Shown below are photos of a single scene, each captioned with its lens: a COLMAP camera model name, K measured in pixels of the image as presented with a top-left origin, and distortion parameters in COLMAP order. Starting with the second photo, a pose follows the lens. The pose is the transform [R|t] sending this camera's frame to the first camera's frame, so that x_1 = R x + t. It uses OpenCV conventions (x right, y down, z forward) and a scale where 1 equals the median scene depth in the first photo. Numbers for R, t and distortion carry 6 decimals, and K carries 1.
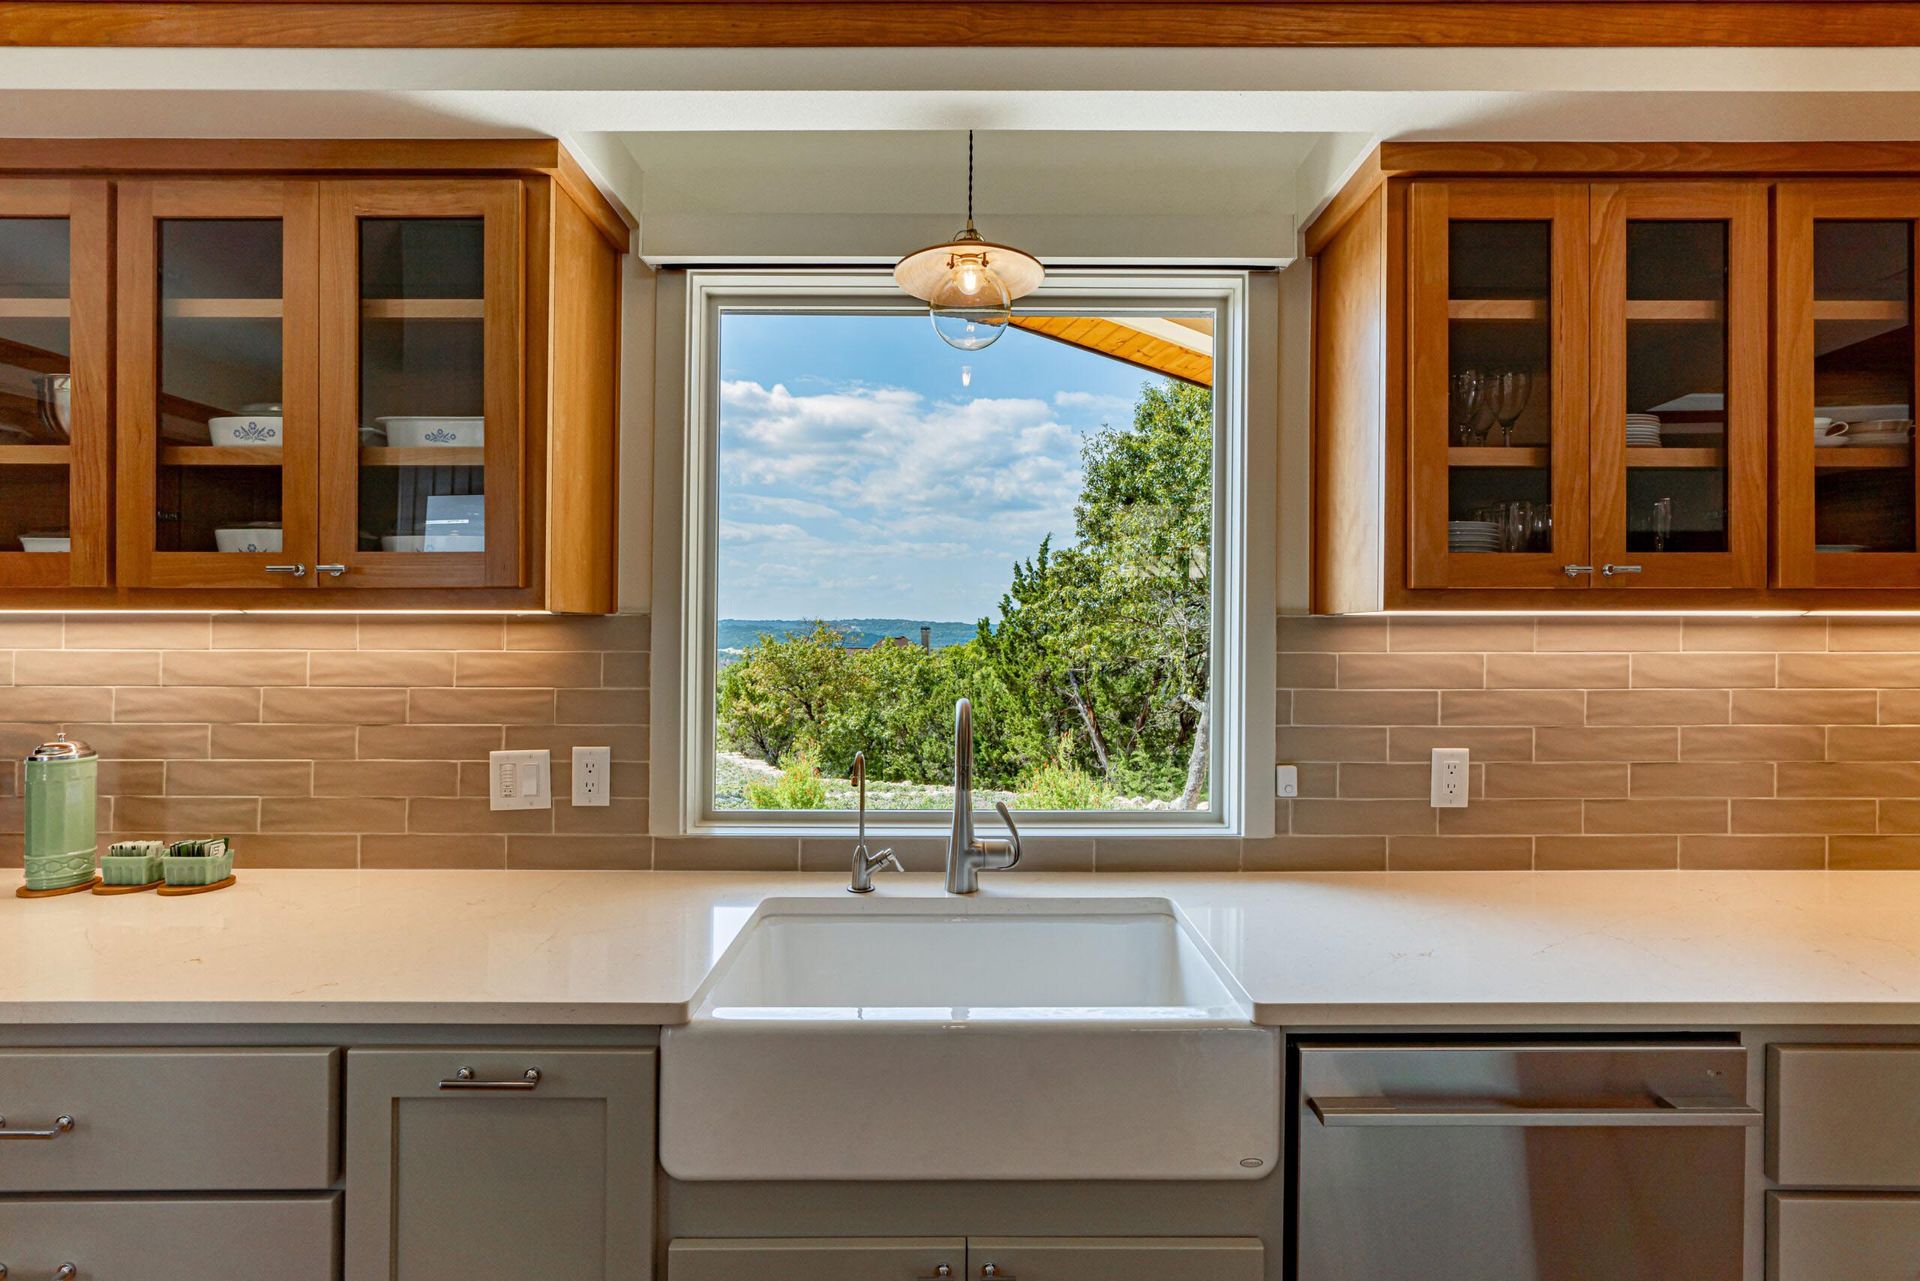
lens RADIAL K [[880.5, 0, 959.2], [0, 880.5, 631.8], [0, 0, 1]] dist [-0.005850, -0.000010]
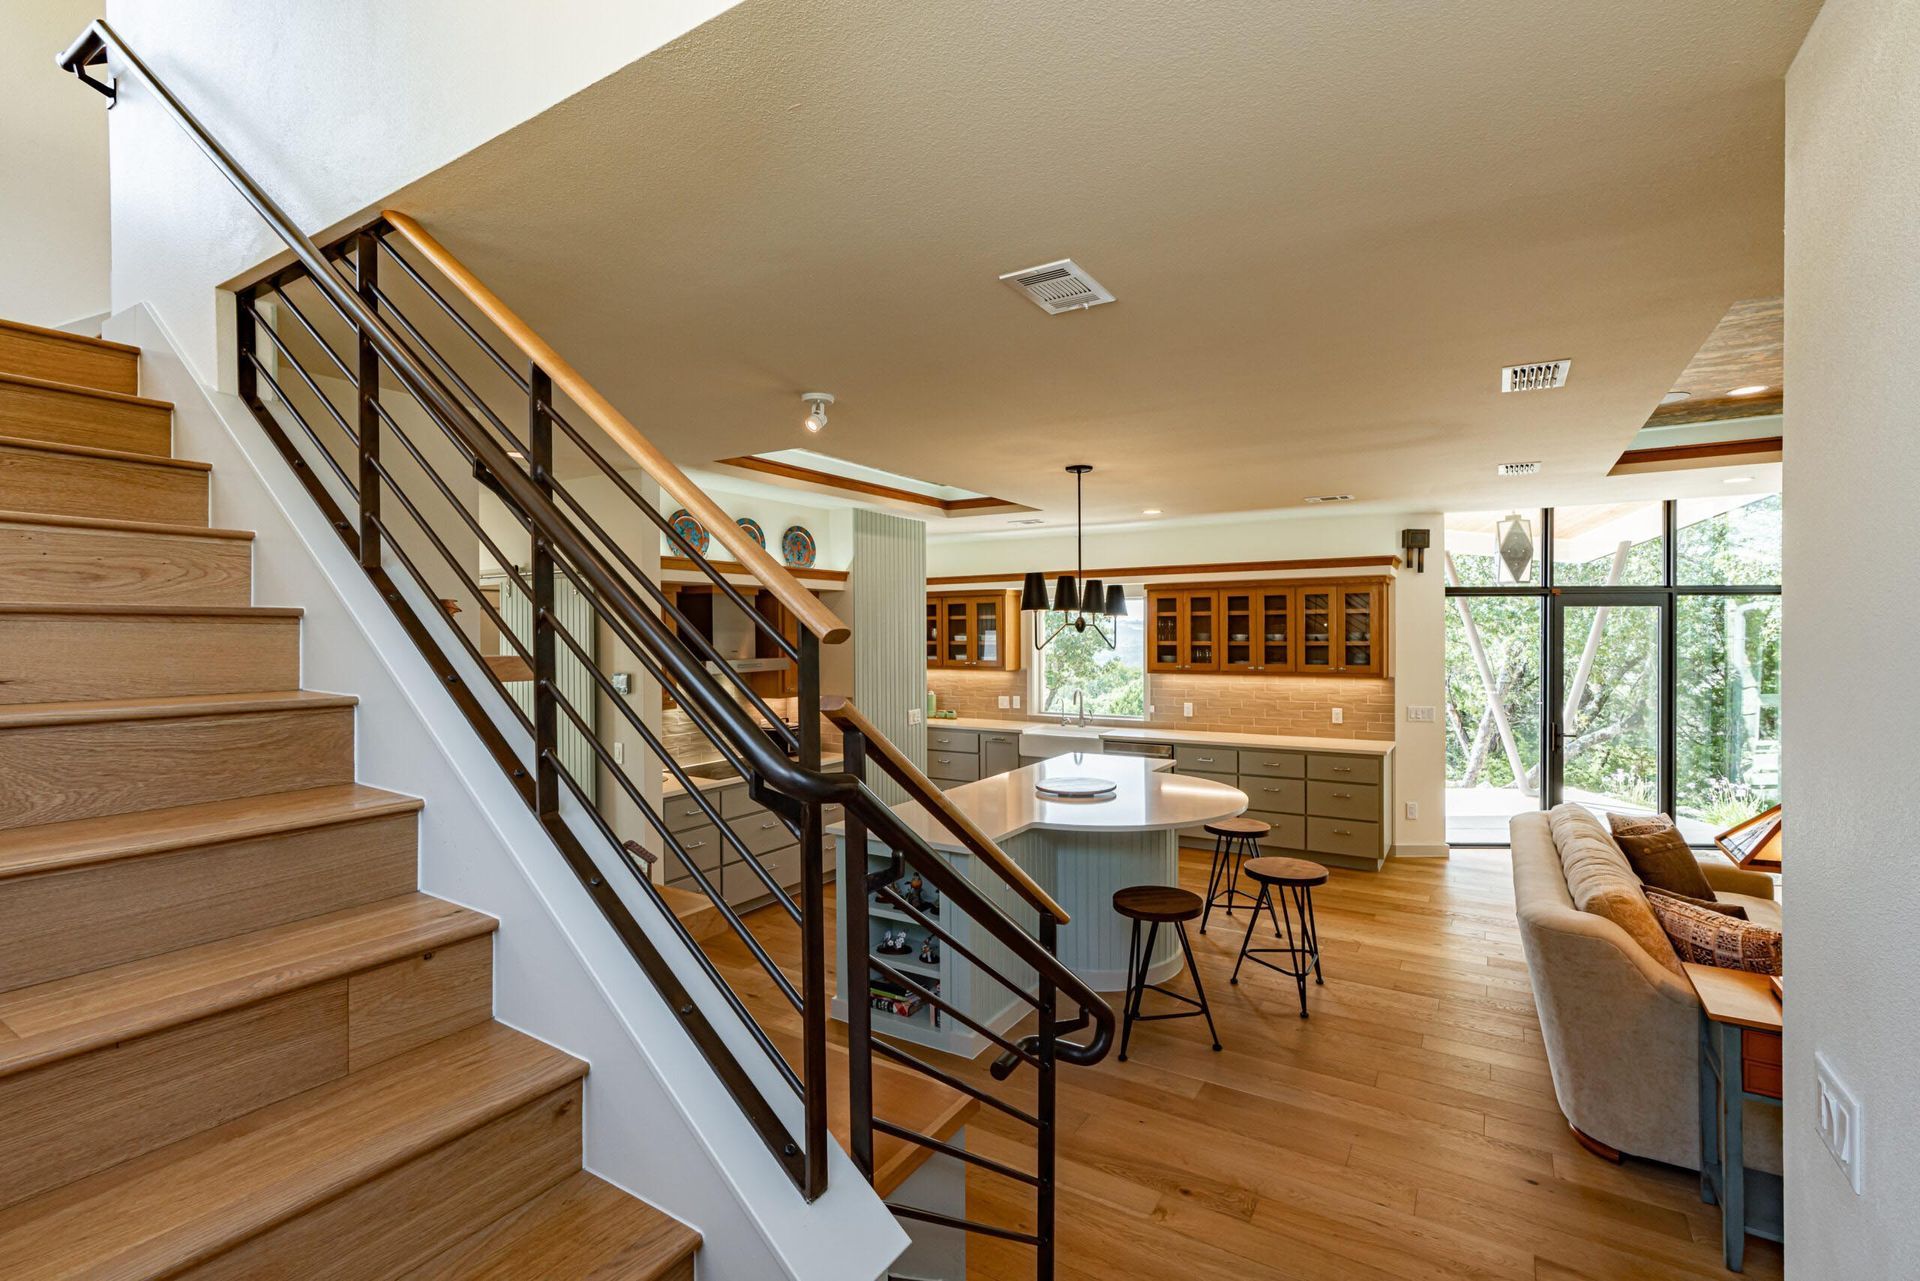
lens RADIAL K [[880.5, 0, 954.3], [0, 880.5, 637.3], [0, 0, 1]] dist [-0.005850, -0.000010]
pose [[0.840770, -0.007324, -0.541344, 1.957305], [0.011097, 0.999932, 0.003707, -0.220893], [0.541279, -0.009124, 0.840793, -3.326327]]
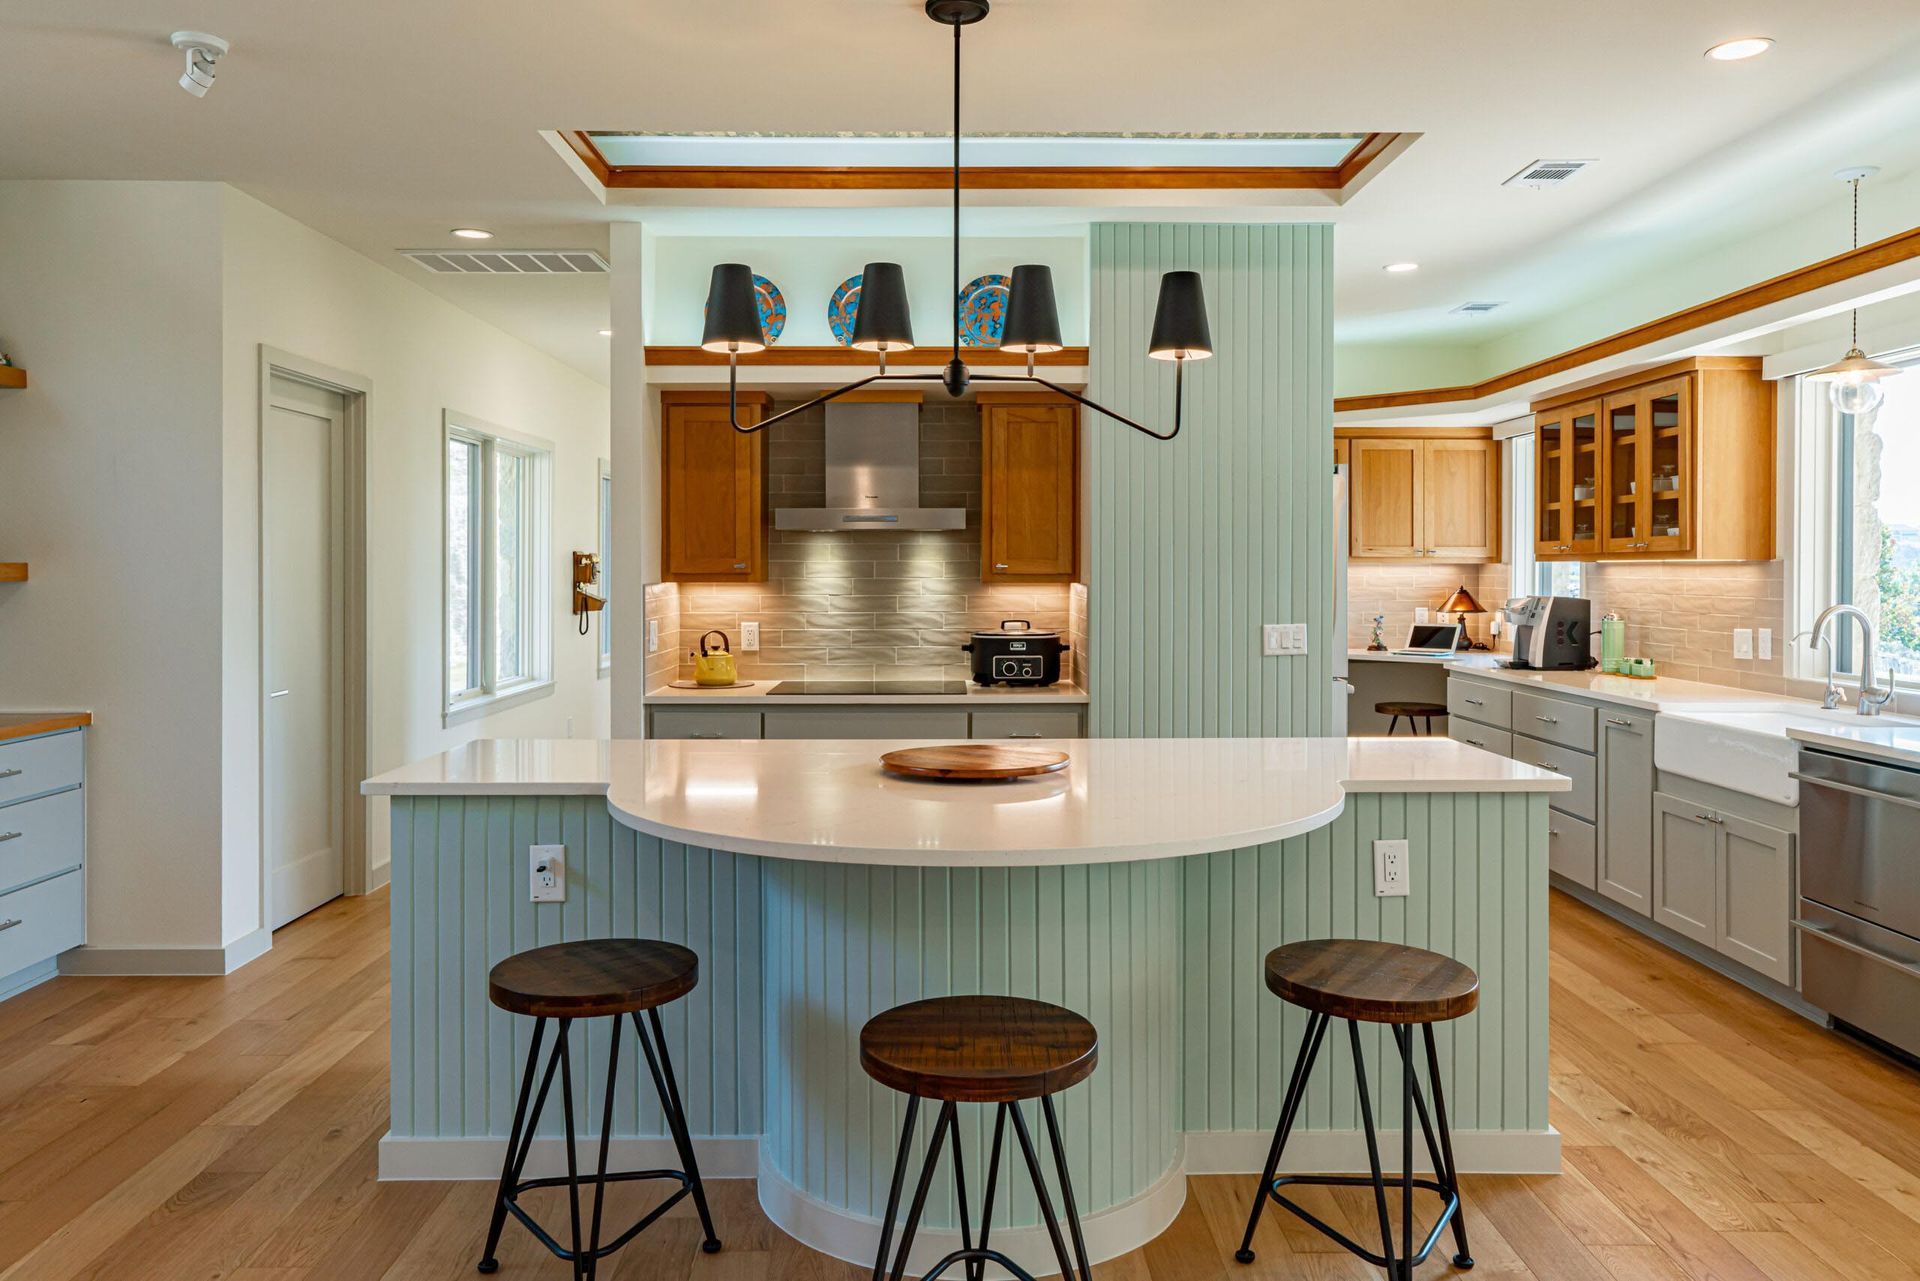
lens RADIAL K [[1344.1, 0, 947.6], [0, 1344.1, 571.9], [0, 0, 1]] dist [0.001315, 0.003838]
pose [[-0.005884, 0.001108, -0.999982, 2.551866], [-0.001080, 0.999999, 0.001114, 0.004347], [0.999982, 0.001086, -0.005883, -0.780255]]
